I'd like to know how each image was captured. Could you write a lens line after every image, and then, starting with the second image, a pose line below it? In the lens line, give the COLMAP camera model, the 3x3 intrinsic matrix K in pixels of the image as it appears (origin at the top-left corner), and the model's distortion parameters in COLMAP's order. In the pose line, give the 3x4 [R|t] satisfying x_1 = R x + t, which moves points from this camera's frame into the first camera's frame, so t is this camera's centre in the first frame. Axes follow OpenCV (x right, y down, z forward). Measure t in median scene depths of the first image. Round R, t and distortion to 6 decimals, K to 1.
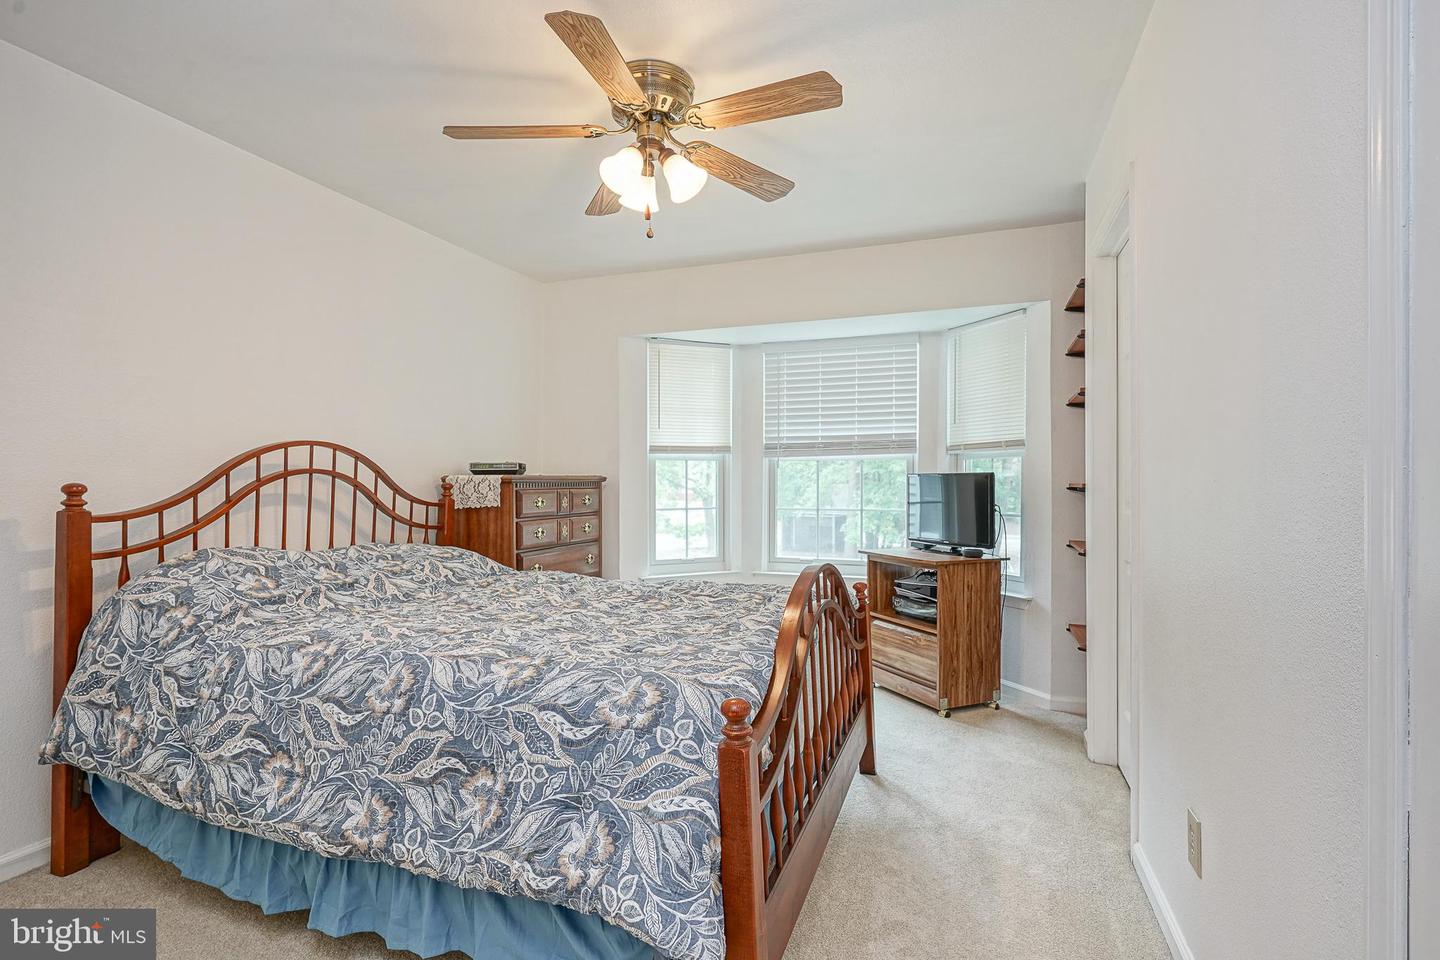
lens RADIAL K [[709.2, 0, 720.0], [0, 709.2, 480.0], [0, 0, 1]] dist [-0.002531, 0.001151]
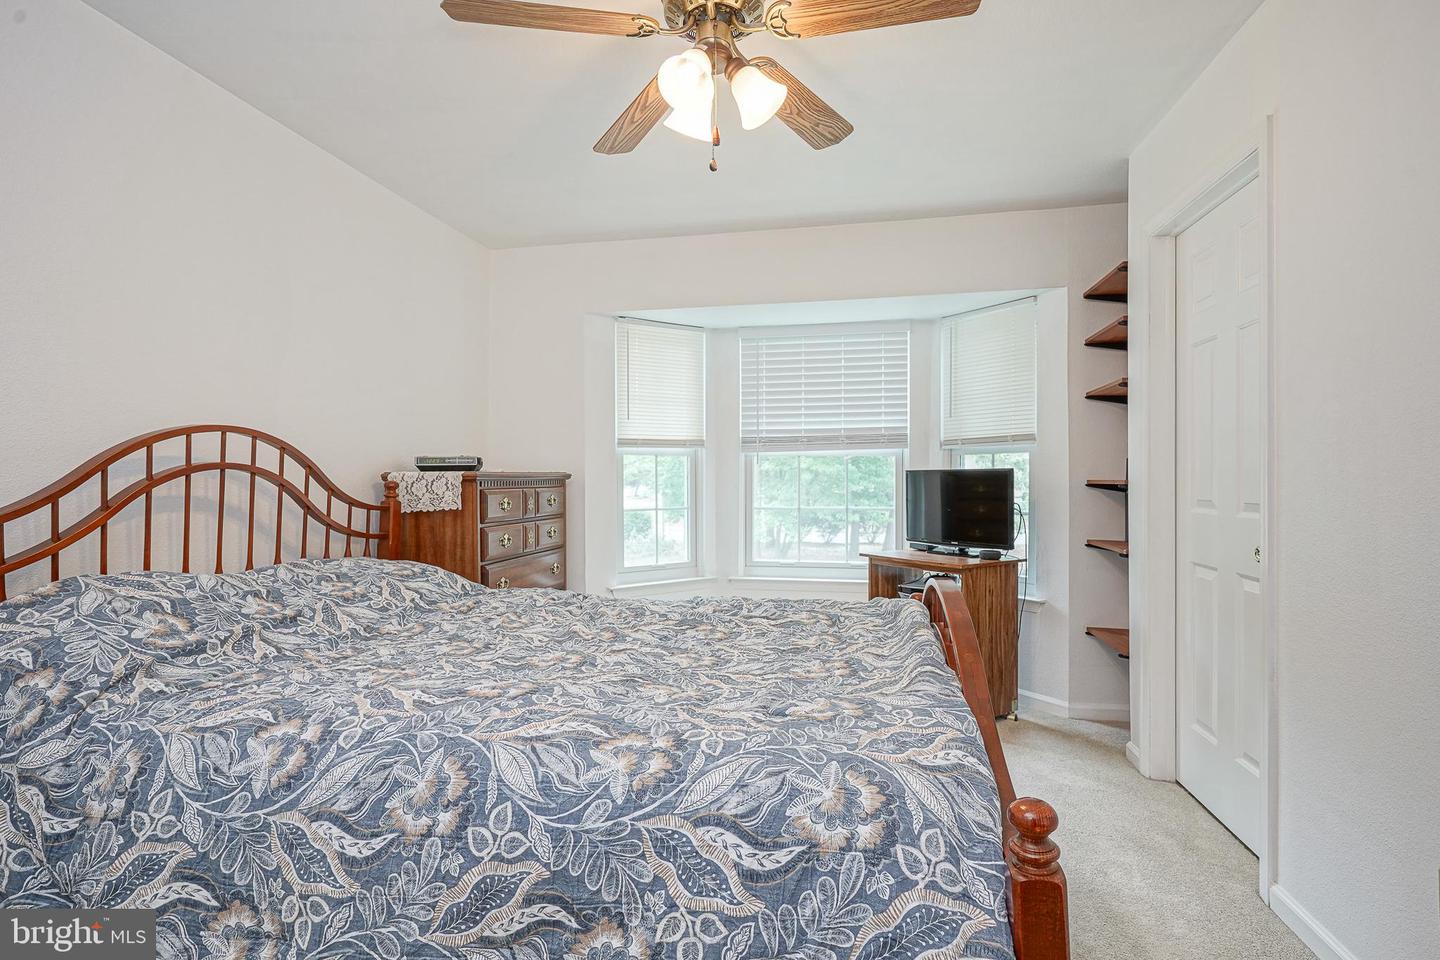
lens RADIAL K [[696.3, 0, 720.0], [0, 696.3, 480.0], [0, 0, 1]] dist [-0.003211, 0.001624]
pose [[0.986882, -0.002645, 0.161420, -0.241151], [0.002046, 0.999990, 0.003877, 0.000724], [-0.161429, -0.003495, 0.986878, 0.257983]]
